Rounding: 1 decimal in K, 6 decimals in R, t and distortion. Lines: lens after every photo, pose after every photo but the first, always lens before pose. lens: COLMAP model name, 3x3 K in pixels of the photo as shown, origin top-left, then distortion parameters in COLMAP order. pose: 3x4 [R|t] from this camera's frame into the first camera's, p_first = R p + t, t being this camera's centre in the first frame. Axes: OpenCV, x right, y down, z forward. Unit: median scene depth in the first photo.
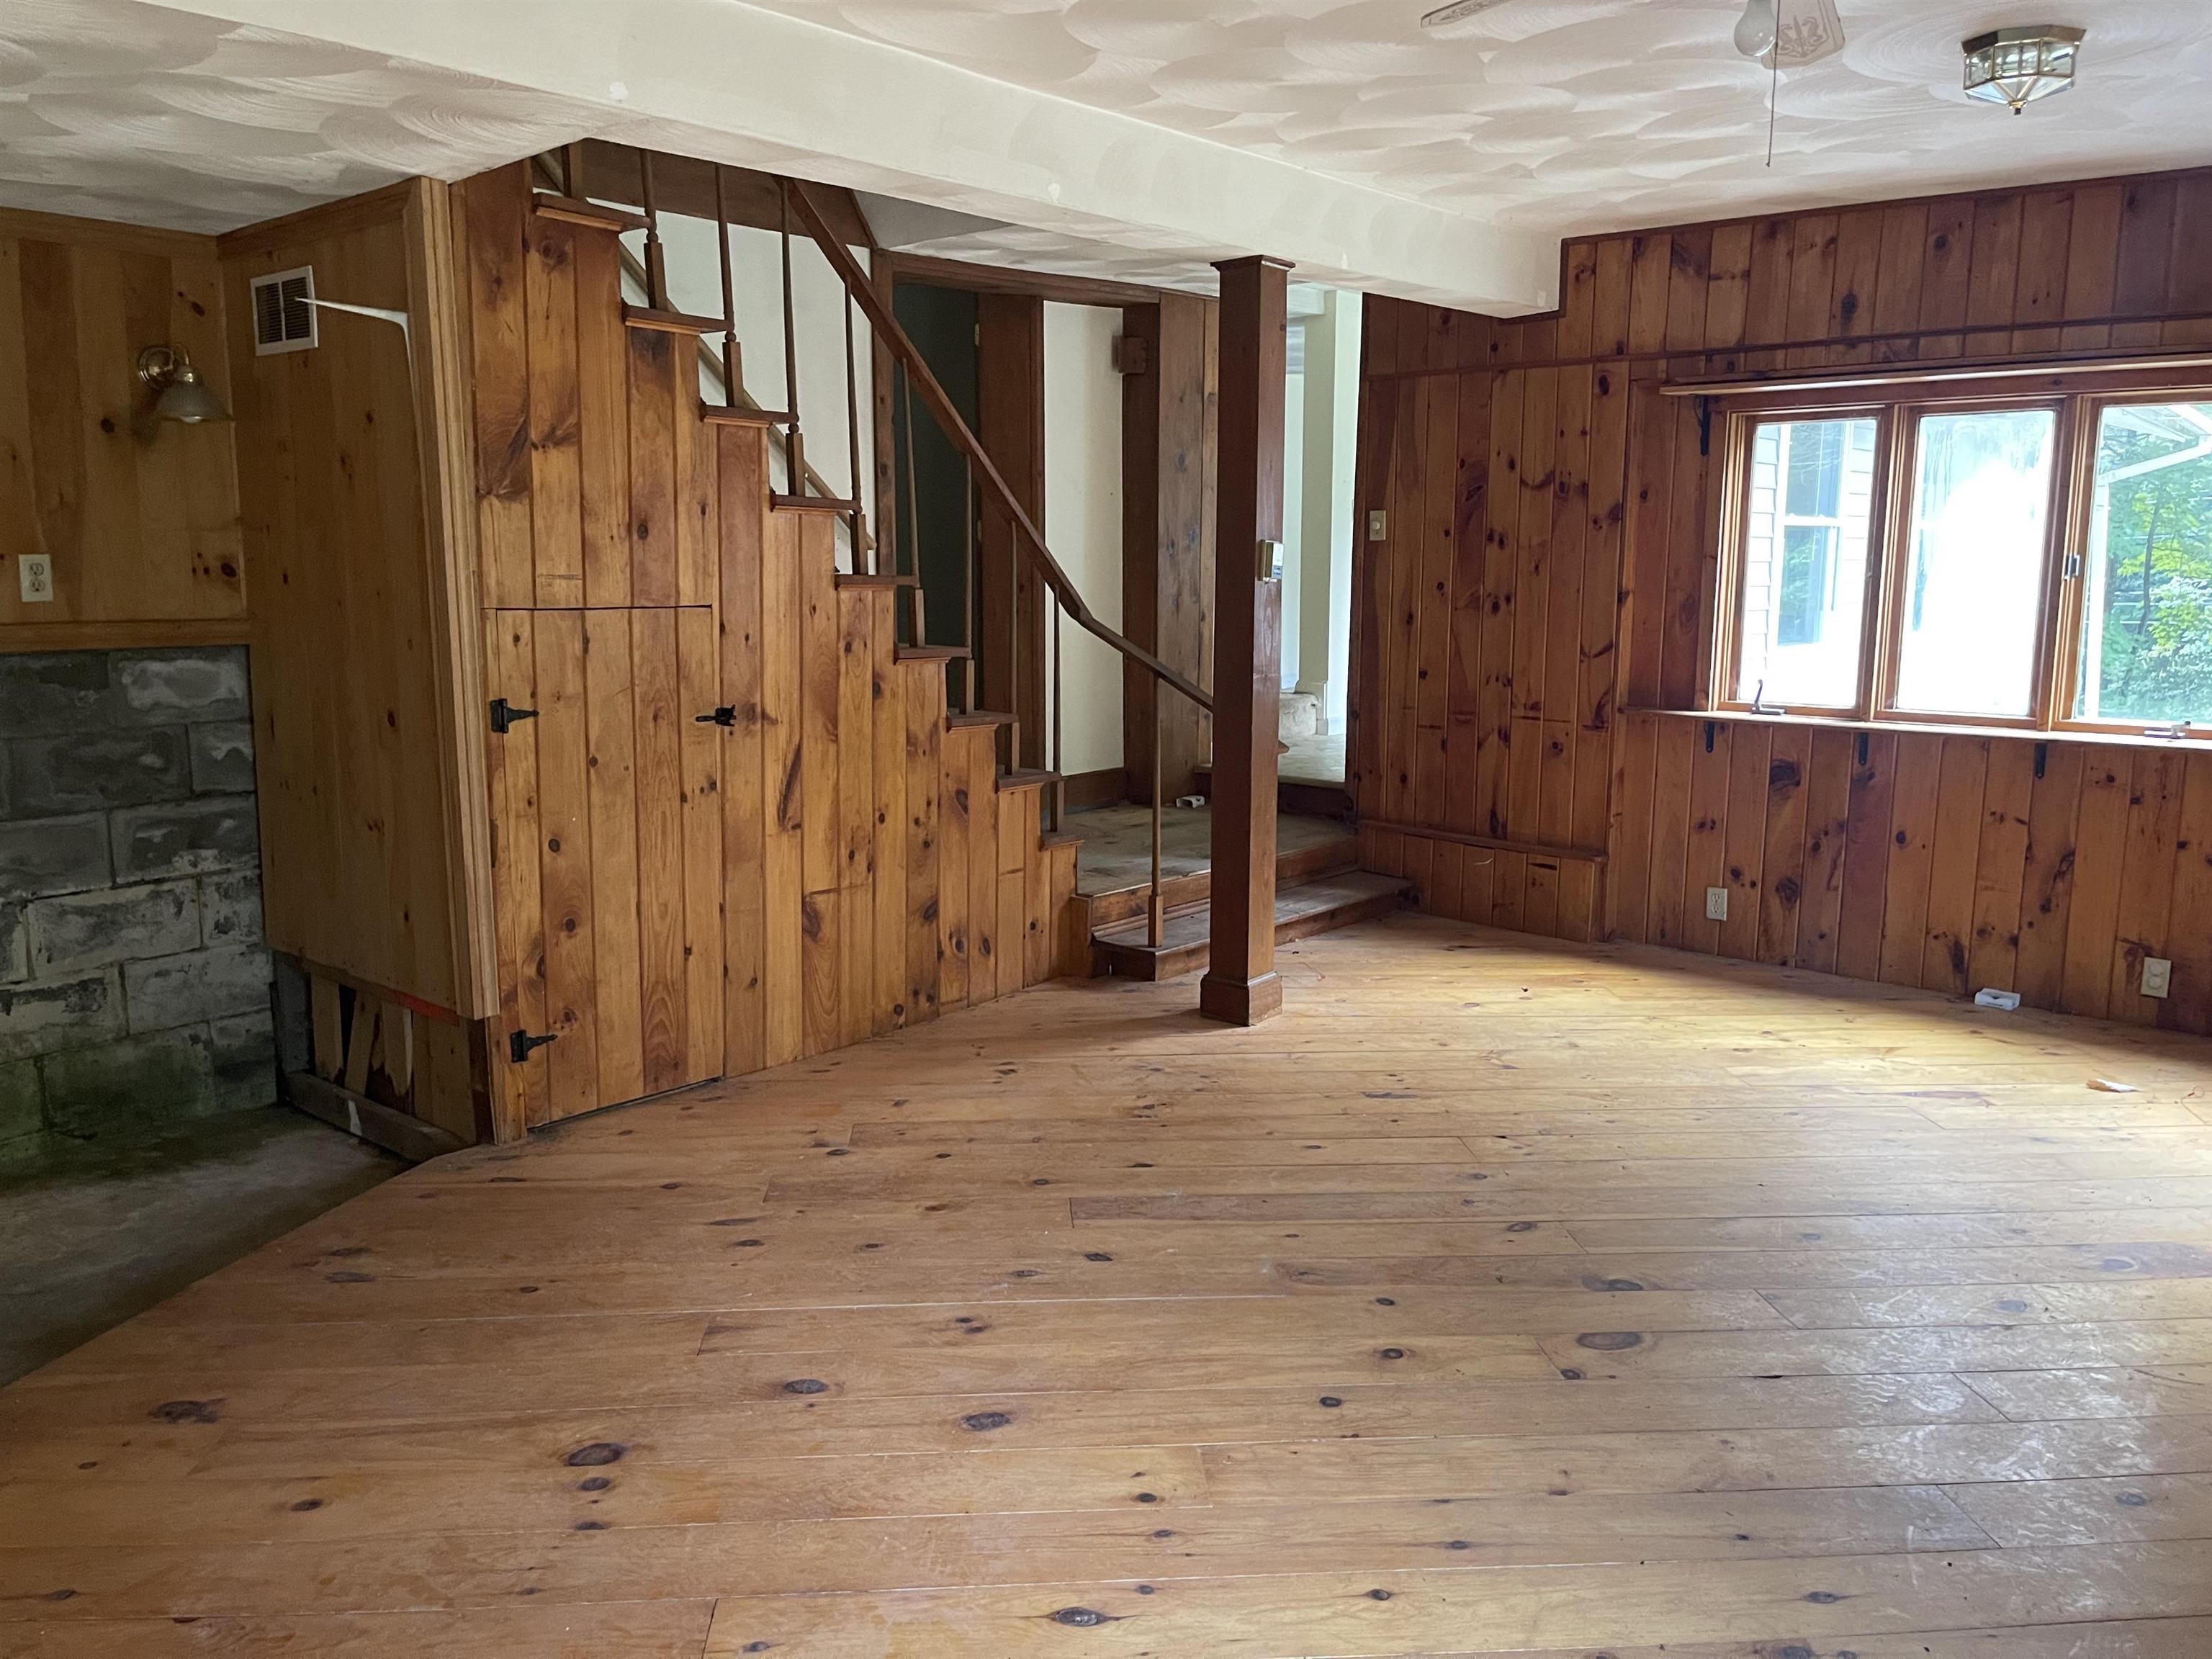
lens RADIAL K [[1665.5, 0, 1106.0], [0, 1665.5, 829.5], [0, 0, 1]] dist [0.067518, -0.092659]
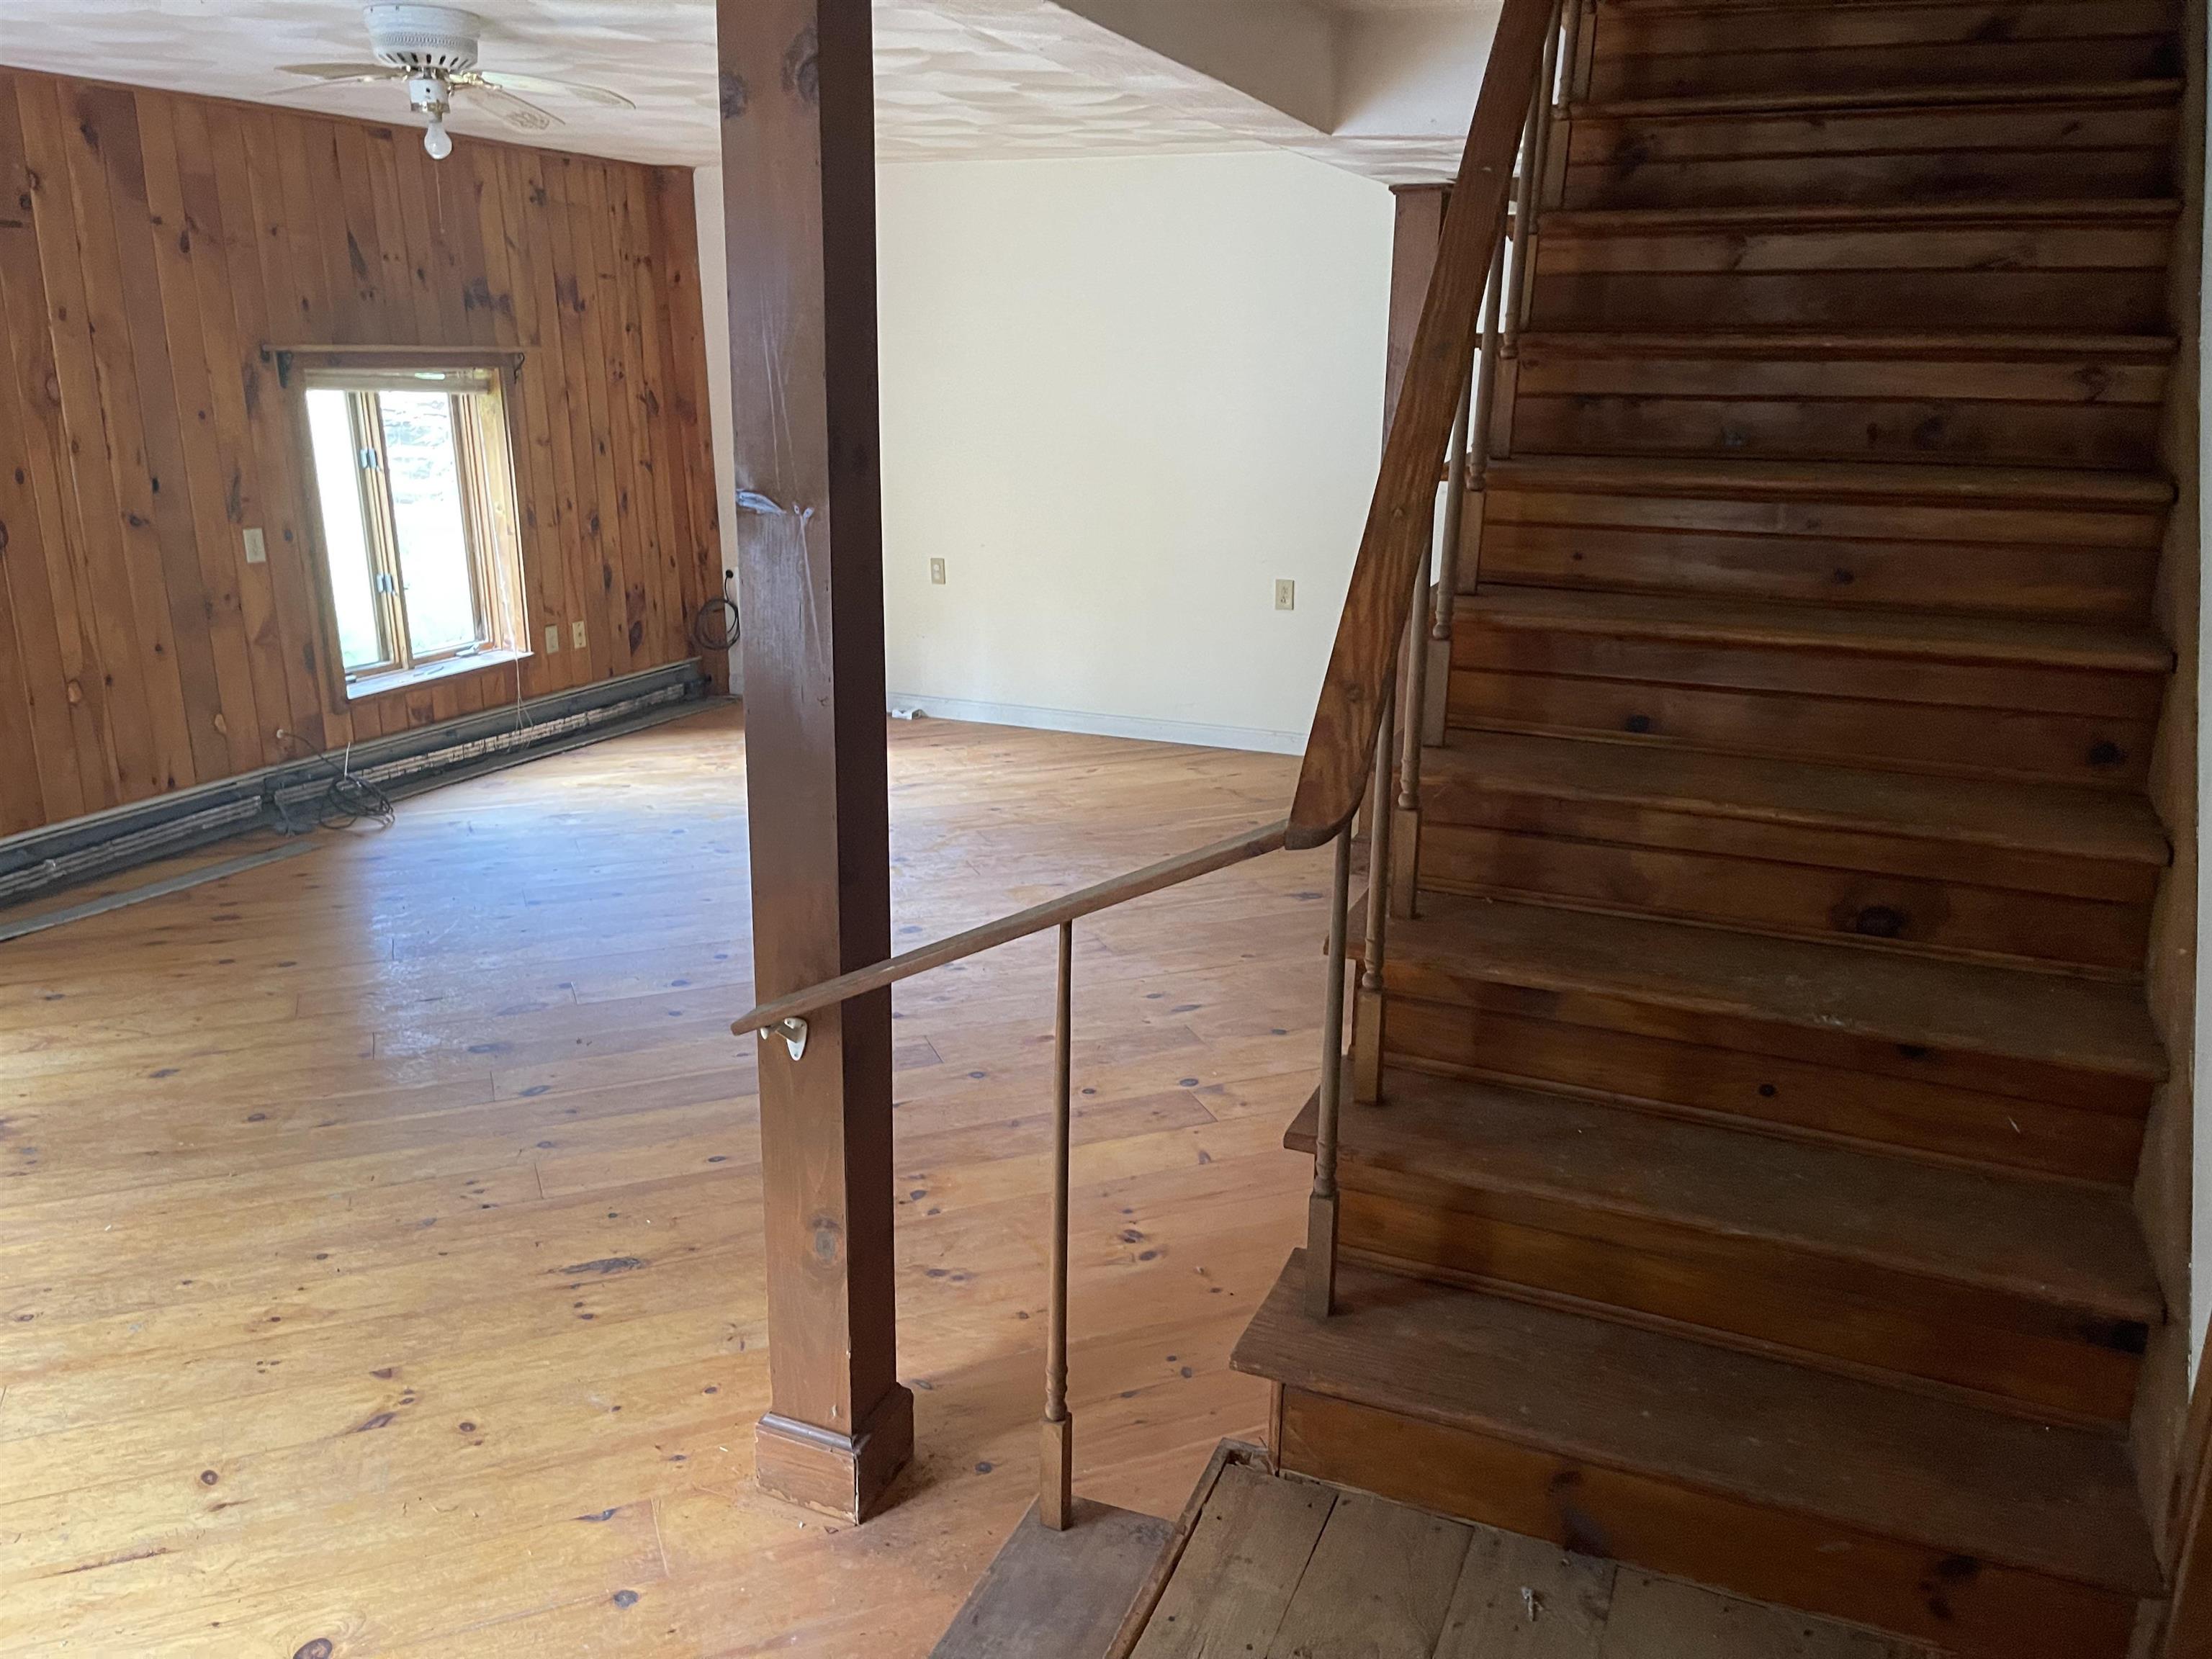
lens RADIAL K [[1665.5, 0, 1106.0], [0, 1665.5, 829.5], [0, 0, 1]] dist [0.067518, -0.092659]
pose [[-0.952079, 0.074289, -0.296692, 0.182727], [-0.063423, 0.901013, 0.429131, -0.386125], [0.299203, 0.427383, -0.853124, 1.797236]]
